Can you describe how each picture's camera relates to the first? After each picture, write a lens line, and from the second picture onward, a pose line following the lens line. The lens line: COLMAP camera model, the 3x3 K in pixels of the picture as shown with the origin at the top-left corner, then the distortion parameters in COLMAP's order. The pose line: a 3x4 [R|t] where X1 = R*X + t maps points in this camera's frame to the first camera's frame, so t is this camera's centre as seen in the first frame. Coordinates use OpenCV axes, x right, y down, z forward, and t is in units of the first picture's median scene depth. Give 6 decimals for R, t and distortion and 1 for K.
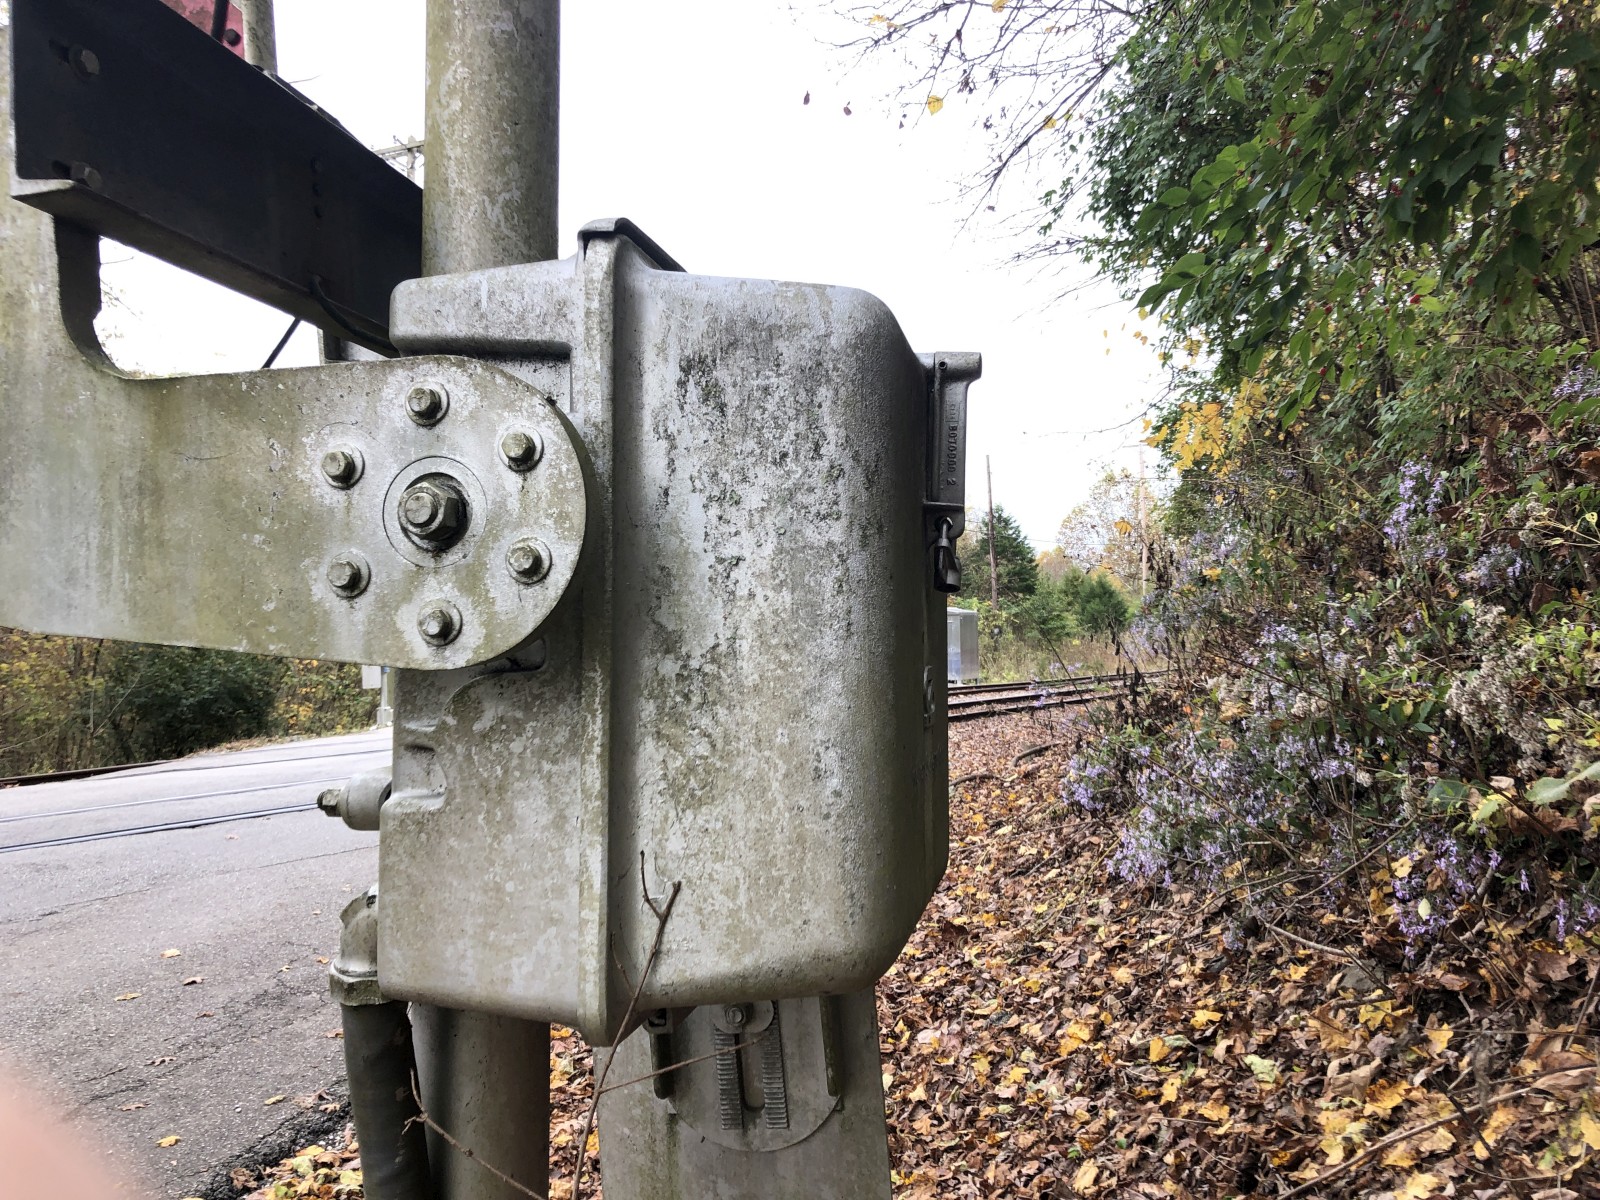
lens RADIAL K [[1312.3, 0, 790.8], [0, 1312.3, 587.9], [0, 0, 1]] dist [0.036118, -0.046167]
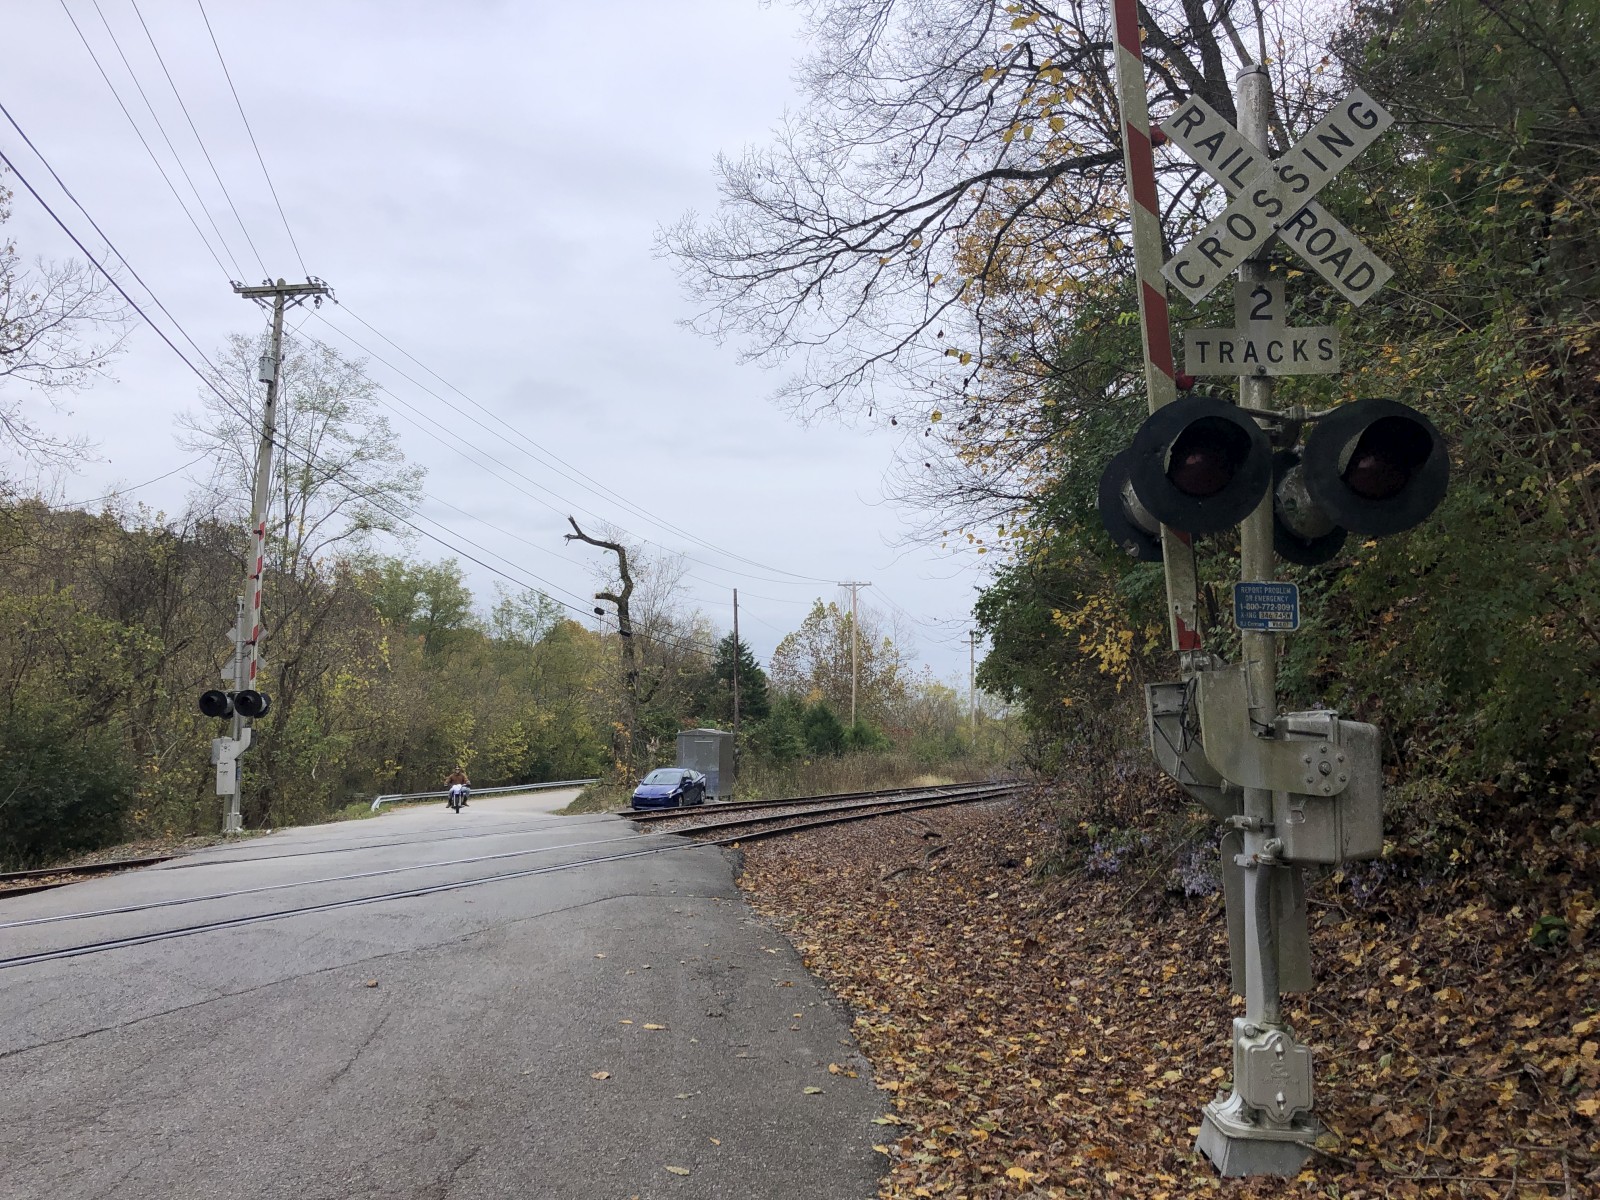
lens RADIAL K [[1312.3, 0, 798.1], [0, 1312.3, 606.5], [0, 0, 1]] dist [0.036118, -0.046167]
pose [[0.968922, 0.053002, 0.241620, -0.207317], [-0.035096, 0.996349, -0.077822, -0.012448], [-0.244863, 0.066923, 0.967245, -0.213863]]
